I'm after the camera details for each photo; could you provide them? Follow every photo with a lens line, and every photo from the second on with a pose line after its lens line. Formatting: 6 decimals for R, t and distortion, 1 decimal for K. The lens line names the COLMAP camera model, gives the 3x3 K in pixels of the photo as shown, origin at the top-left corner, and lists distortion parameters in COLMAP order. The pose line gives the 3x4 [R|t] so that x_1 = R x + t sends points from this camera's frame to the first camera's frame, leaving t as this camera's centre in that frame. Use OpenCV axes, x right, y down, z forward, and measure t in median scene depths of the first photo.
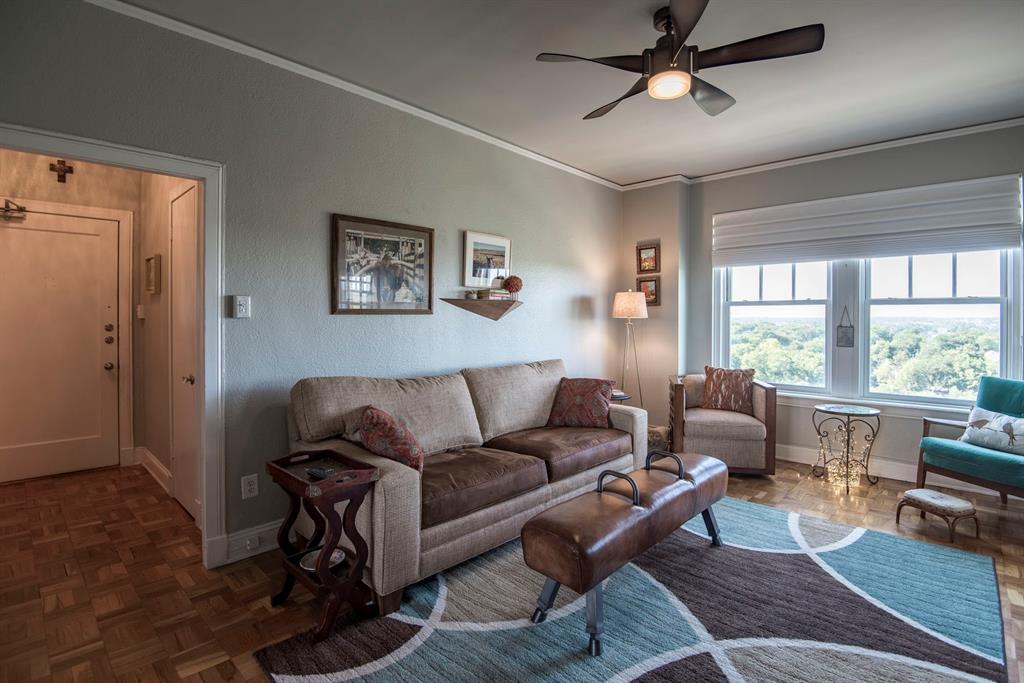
lens RADIAL K [[491.7, 0, 507.9], [0, 491.7, 321.4], [0, 0, 1]] dist [-0.013979, -0.019106]
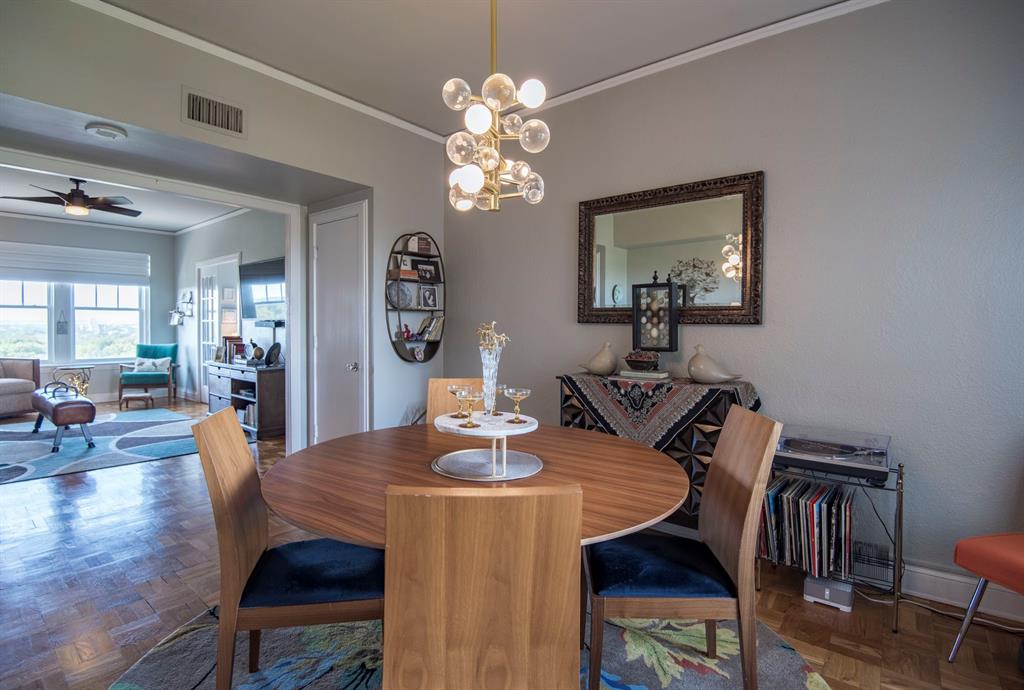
lens RADIAL K [[491.3, 0, 495.1], [0, 491.3, 330.0], [0, 0, 1]] dist [-0.041933, -0.000593]
pose [[-0.065398, -0.013561, 0.997767, -1.158023], [0.001850, 0.999904, 0.013712, 0.019496], [-0.997858, 0.002743, -0.065367, -0.446429]]
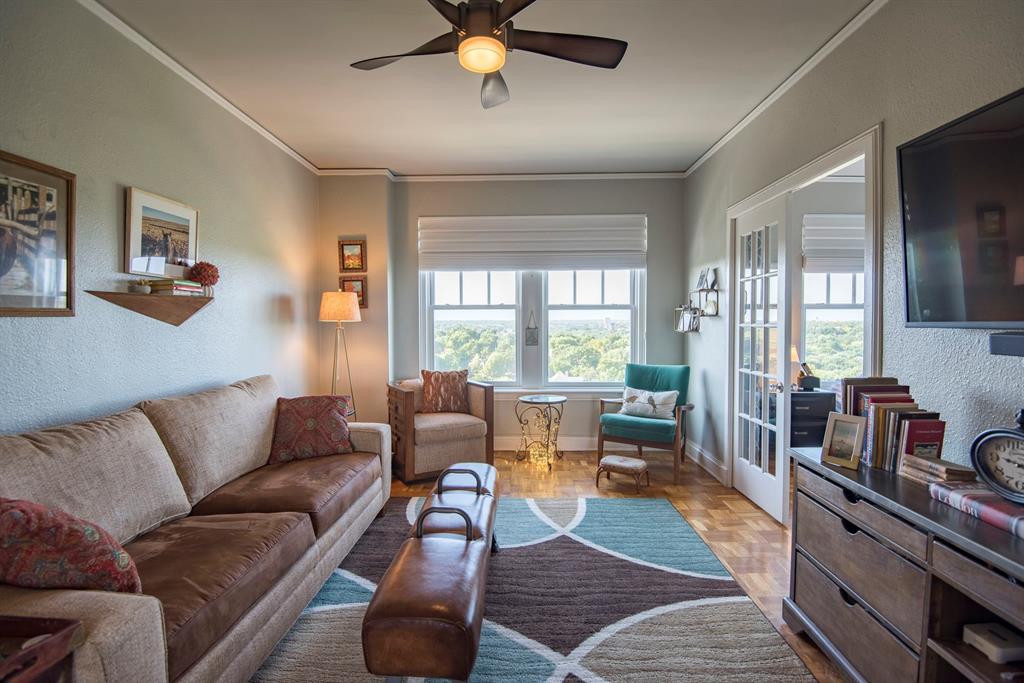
lens RADIAL K [[483.9, 0, 515.3], [0, 483.9, 337.2], [0, 0, 1]] dist [-0.011373, -0.017522]
pose [[0.733060, -0.026558, 0.679645, -0.135345], [0.010114, 0.999553, 0.028150, -0.000060], [-0.680089, -0.013762, 0.733000, 0.188483]]
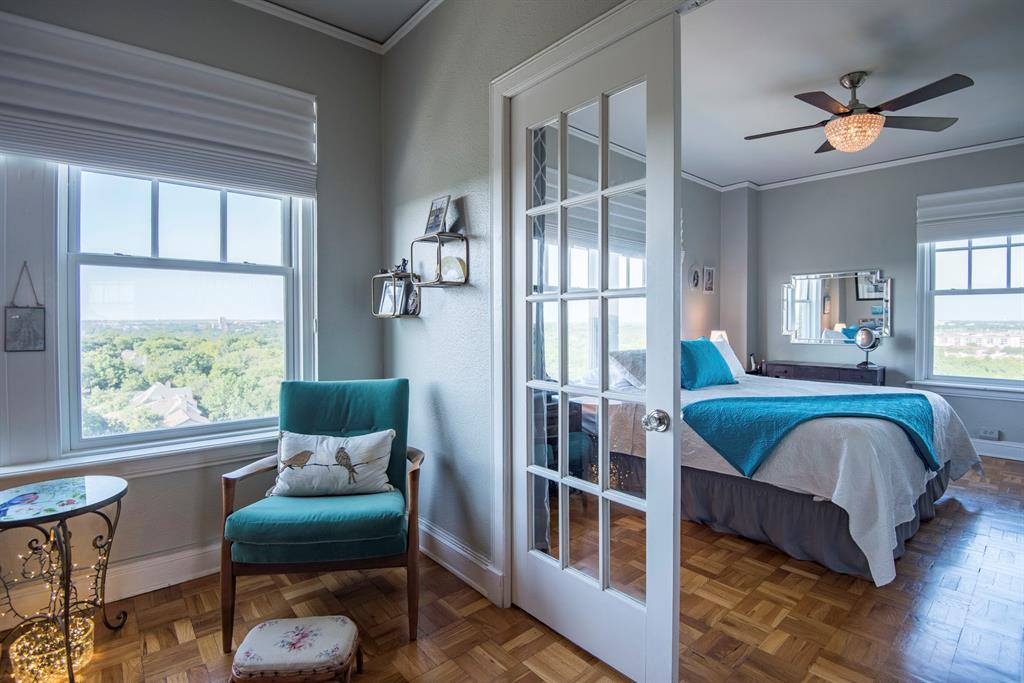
lens RADIAL K [[478.1, 0, 510.7], [0, 478.1, 330.9], [0, 0, 1]] dist [-0.022379, -0.012163]
pose [[0.087877, -0.020896, 0.995912, 0.331157], [0.006624, 0.999770, 0.020392, 0.030200], [-0.996109, 0.004805, 0.087995, 0.549805]]
